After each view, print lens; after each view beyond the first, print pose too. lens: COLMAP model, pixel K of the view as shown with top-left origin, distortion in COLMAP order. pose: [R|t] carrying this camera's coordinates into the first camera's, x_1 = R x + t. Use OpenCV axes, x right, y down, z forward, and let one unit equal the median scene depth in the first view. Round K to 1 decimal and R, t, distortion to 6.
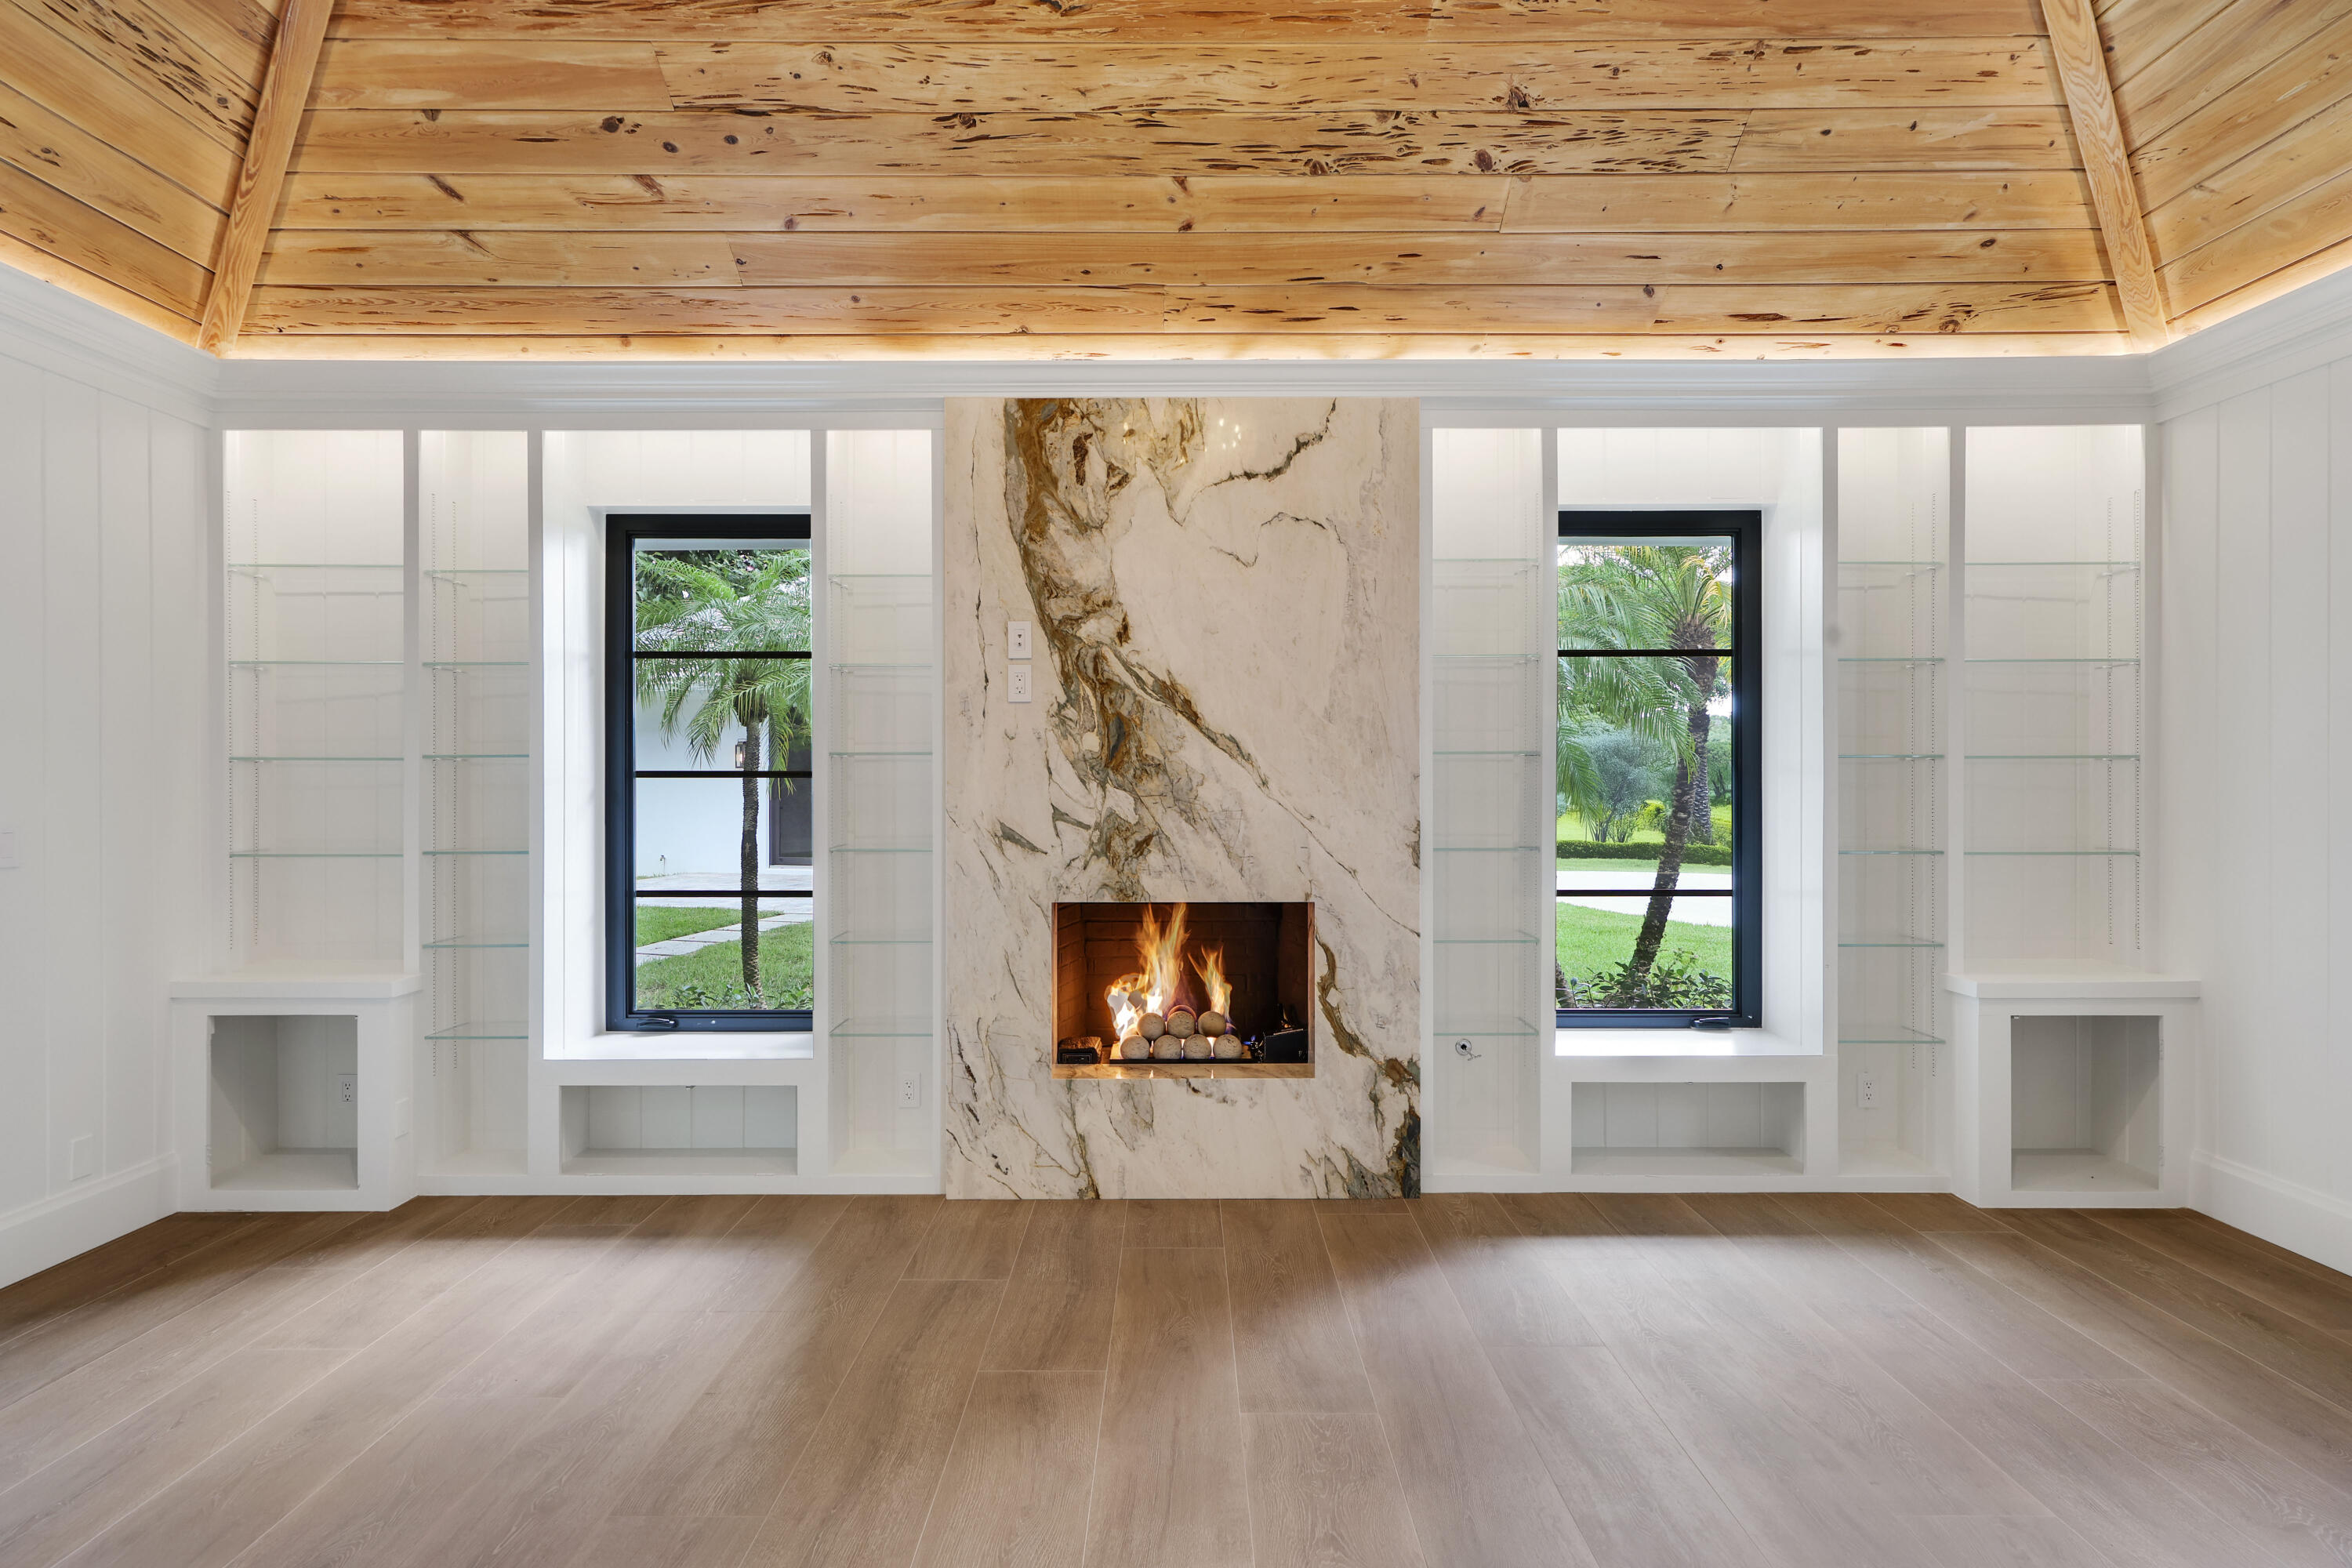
lens RADIAL K [[1265.5, 0, 1175.7], [0, 1265.5, 782.0], [0, 0, 1]] dist [0.003511, 0.001745]
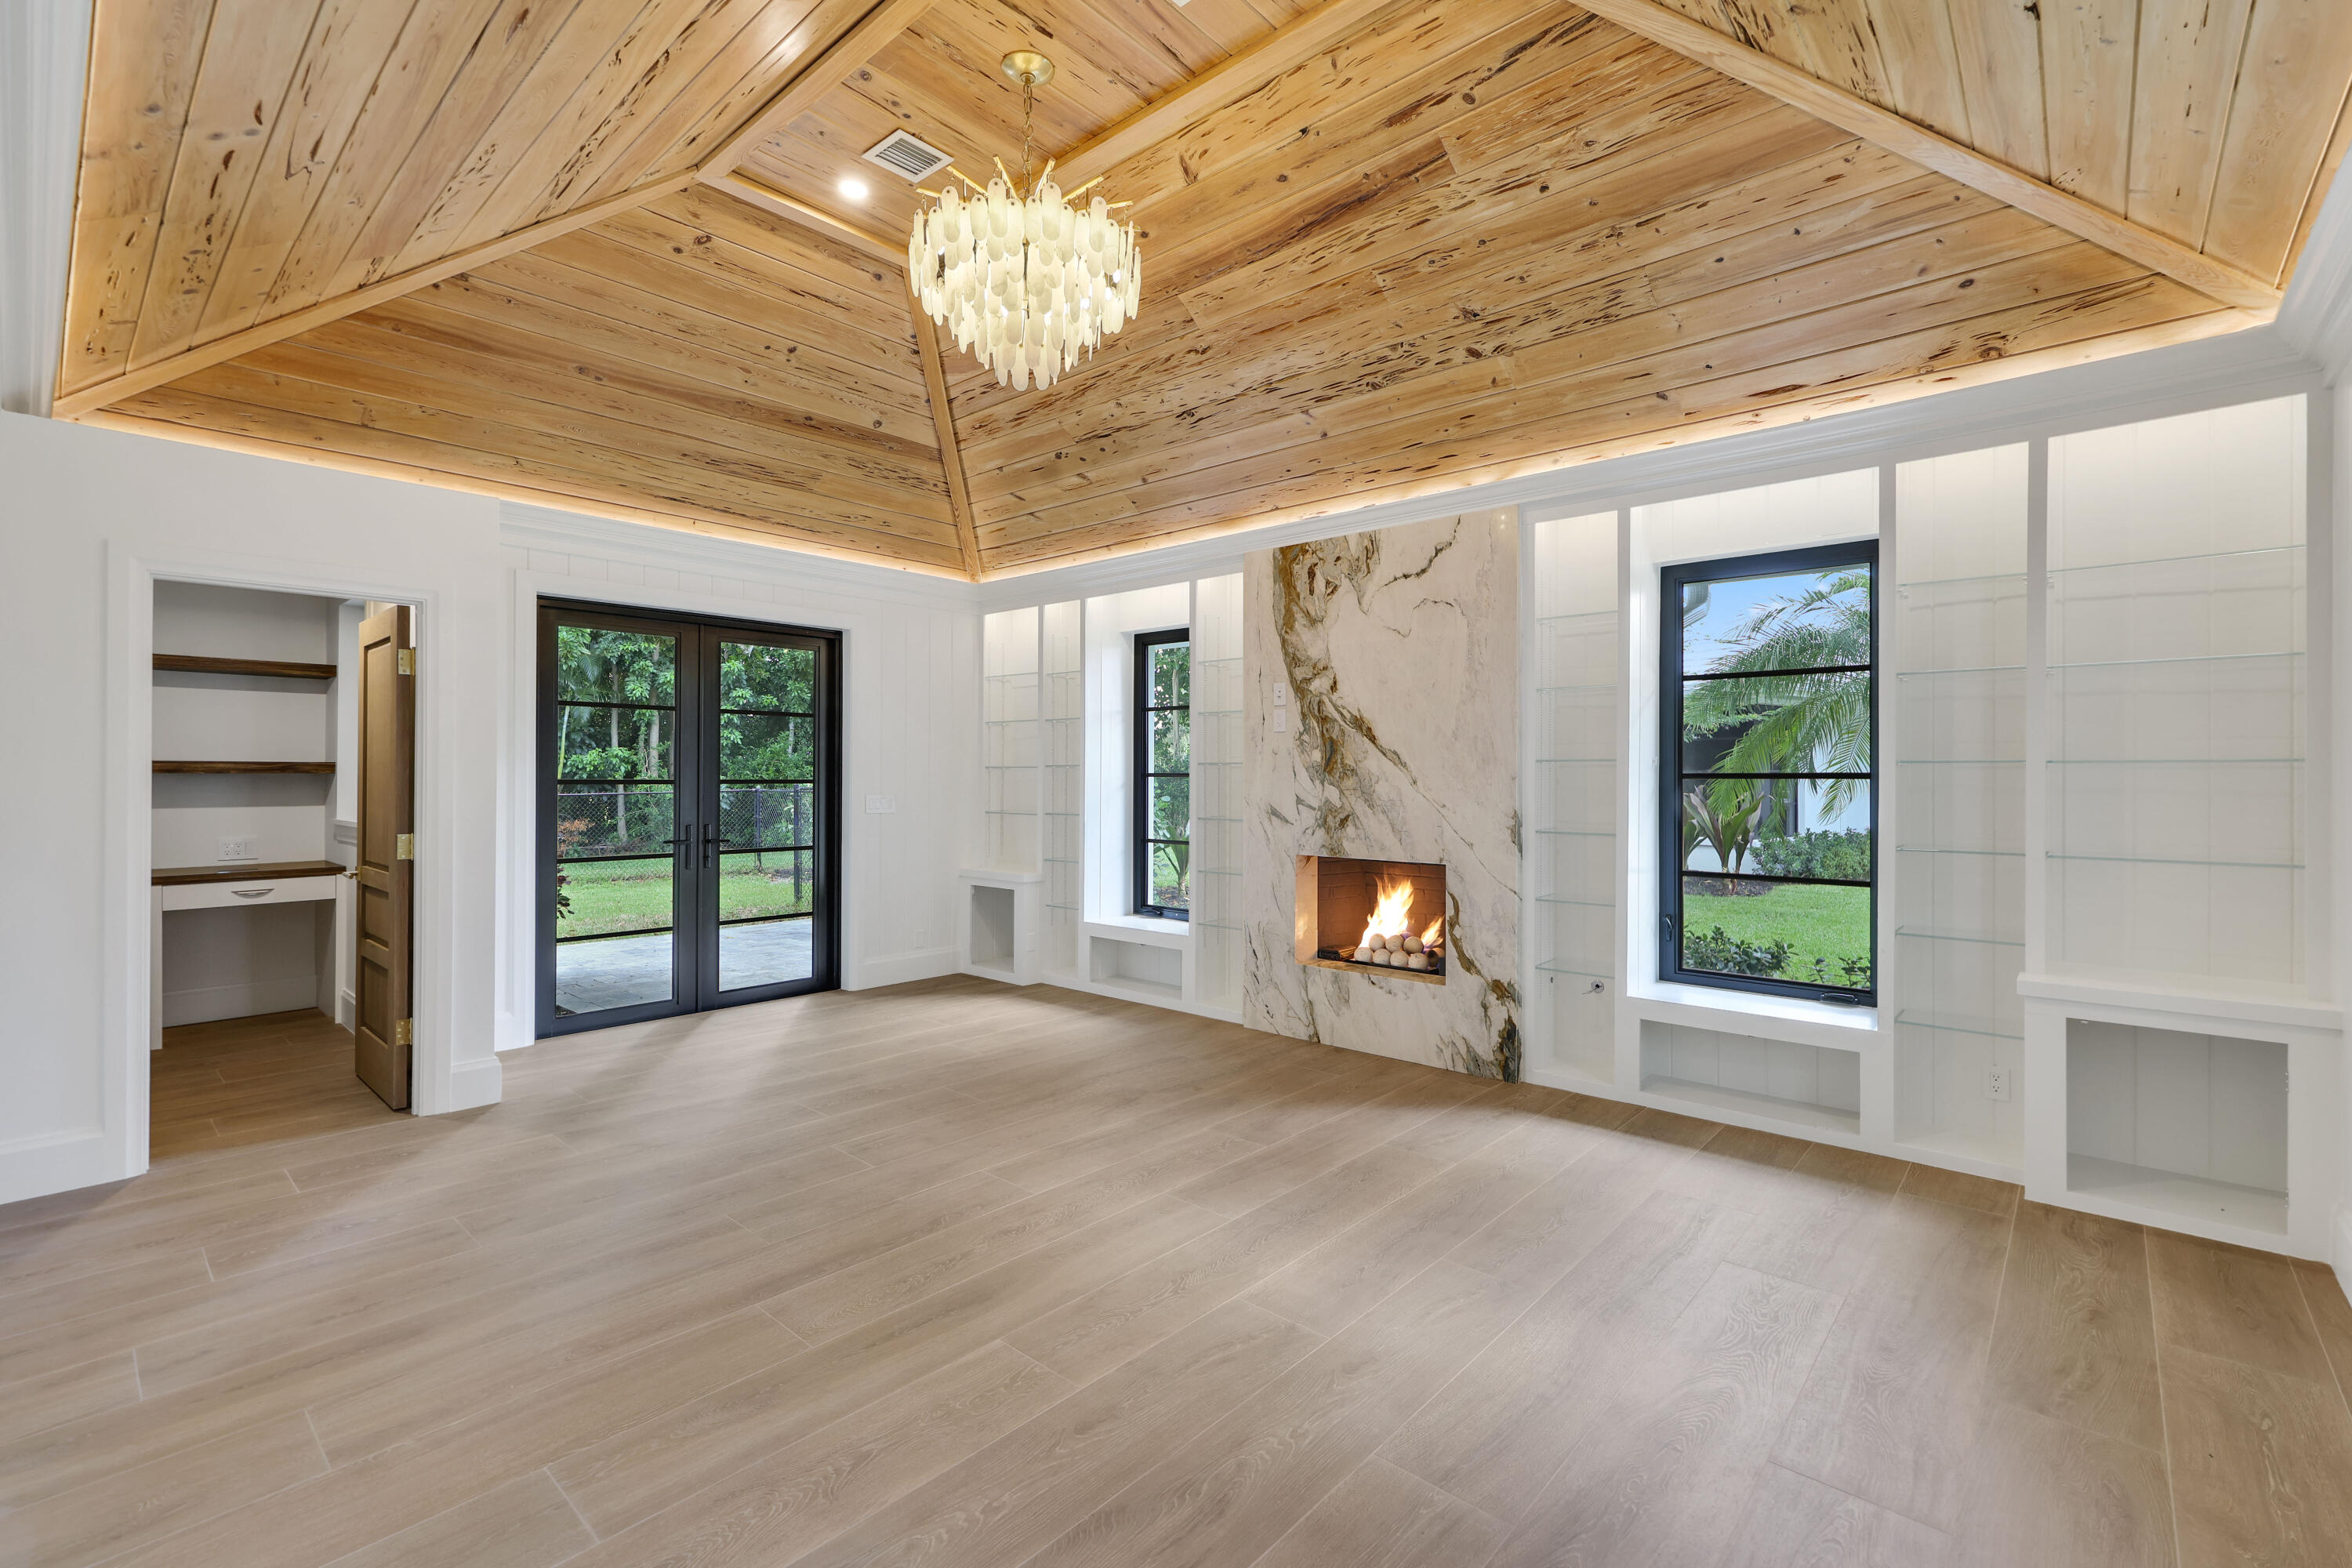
lens RADIAL K [[1027.3, 0, 1174.9], [0, 1027.3, 776.5], [0, 0, 1]] dist [0.002454, 0.000661]
pose [[0.745415, 0.004113, -0.666588, 0.665073], [-0.007290, 0.999971, -0.001983, -0.001266], [0.666561, 0.006338, 0.745423, -0.085509]]
